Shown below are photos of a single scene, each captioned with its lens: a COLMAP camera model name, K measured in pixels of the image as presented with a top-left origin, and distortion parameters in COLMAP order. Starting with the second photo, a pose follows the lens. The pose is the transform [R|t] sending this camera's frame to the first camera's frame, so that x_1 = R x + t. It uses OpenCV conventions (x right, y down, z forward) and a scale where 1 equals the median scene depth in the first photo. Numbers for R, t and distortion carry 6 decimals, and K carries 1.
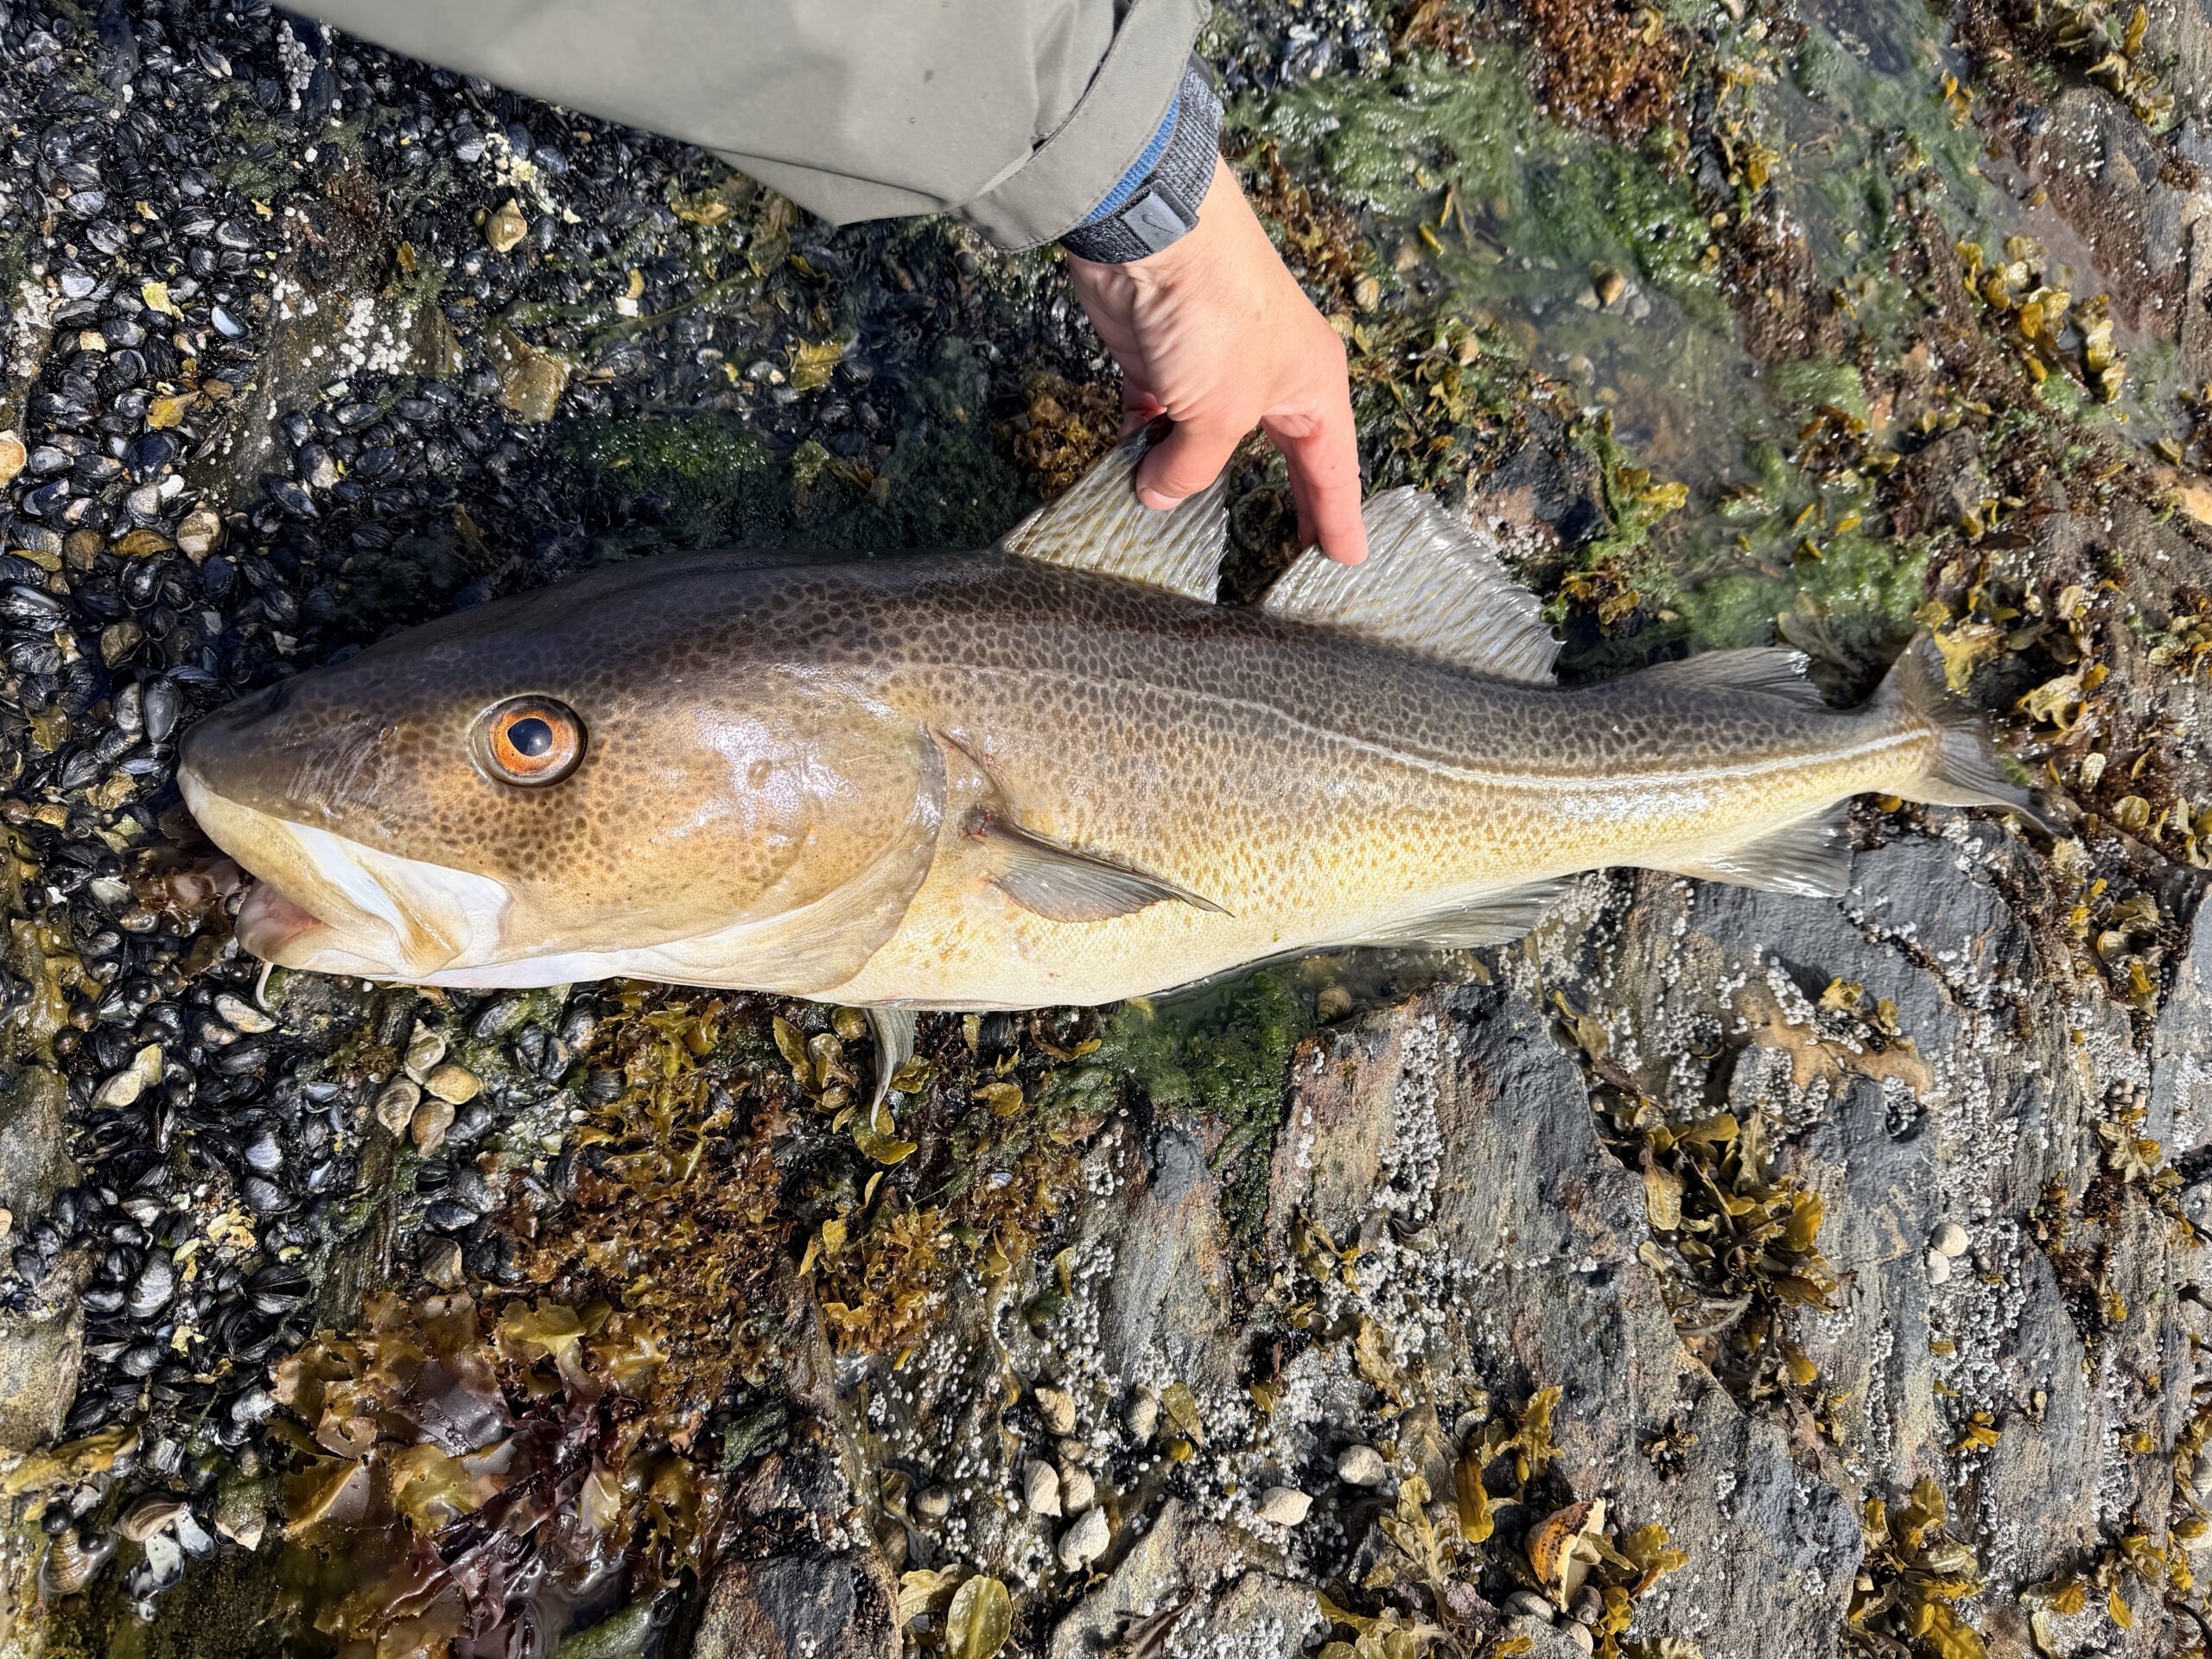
lens RADIAL K [[1733.9, 0, 1106.8], [0, 1733.9, 841.2], [0, 0, 1]] dist [0.101420, -0.121207]
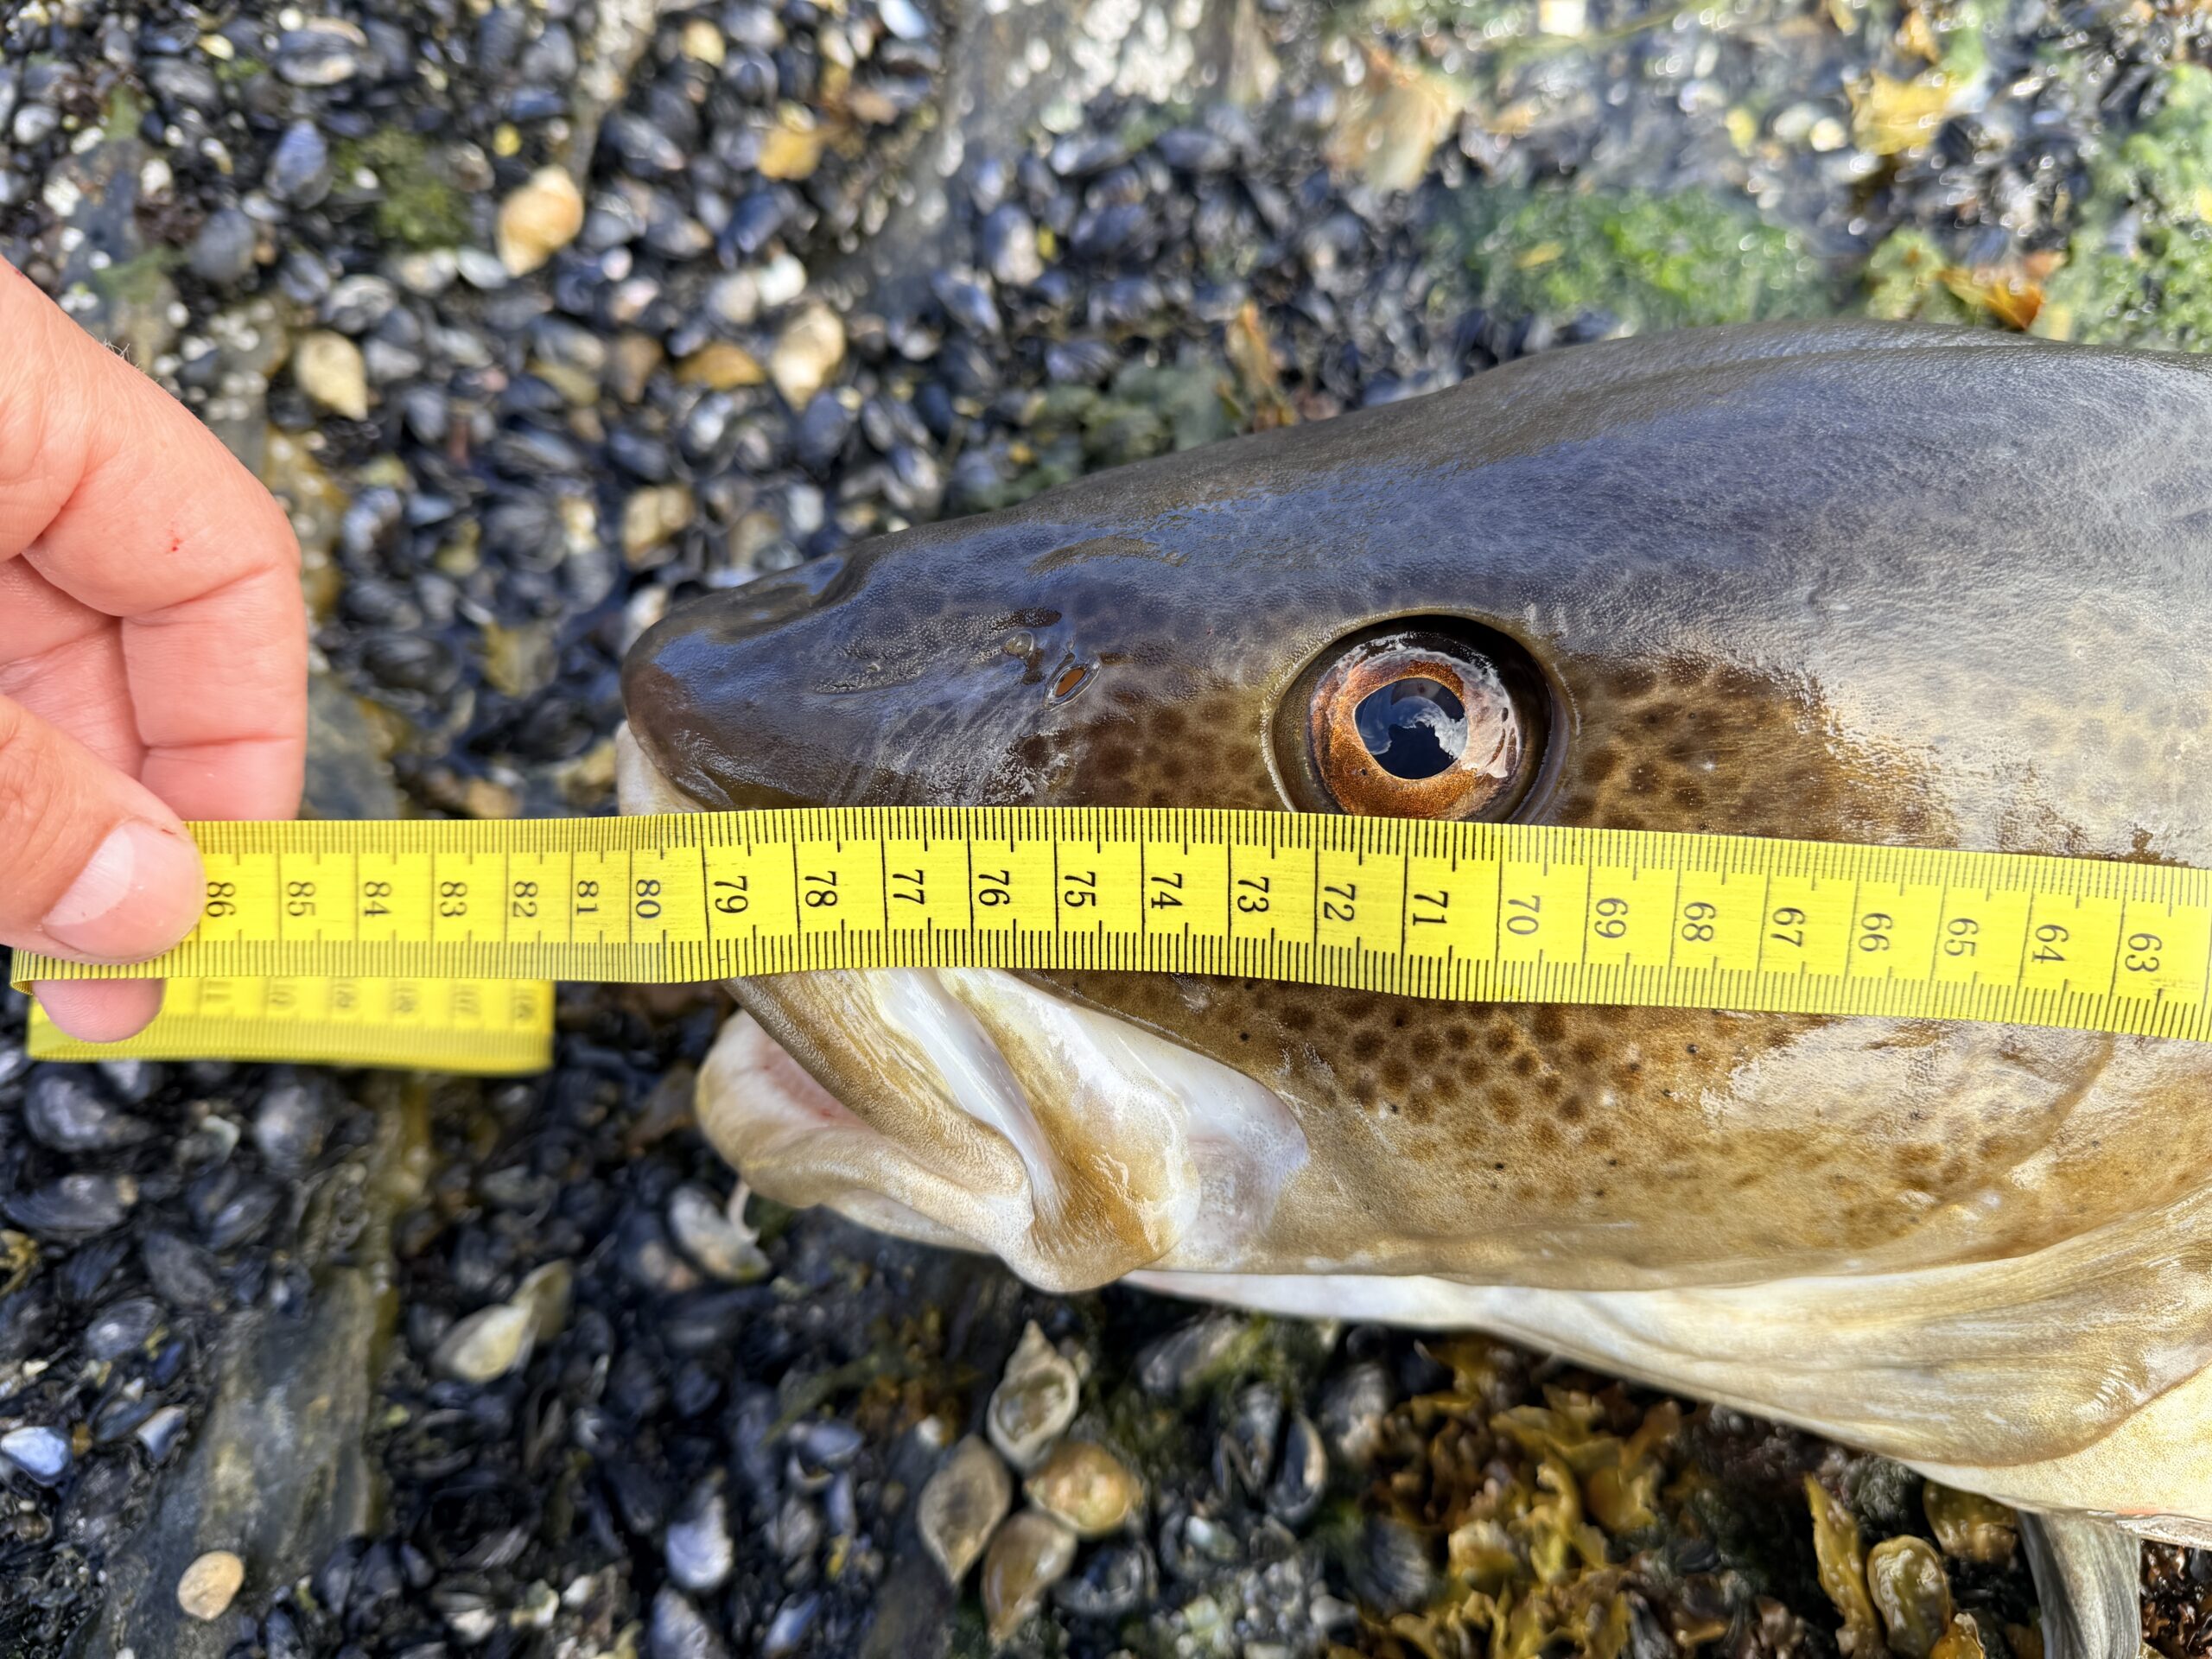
lens RADIAL K [[1733.9, 0, 1106.8], [0, 1733.9, 841.2], [0, 0, 1]] dist [0.101420, -0.121207]
pose [[0.931300, 0.119984, -0.343925, -0.221290], [-0.139886, 0.989599, -0.033554, -0.011172], [0.336322, 0.079359, 0.938398, 0.544969]]
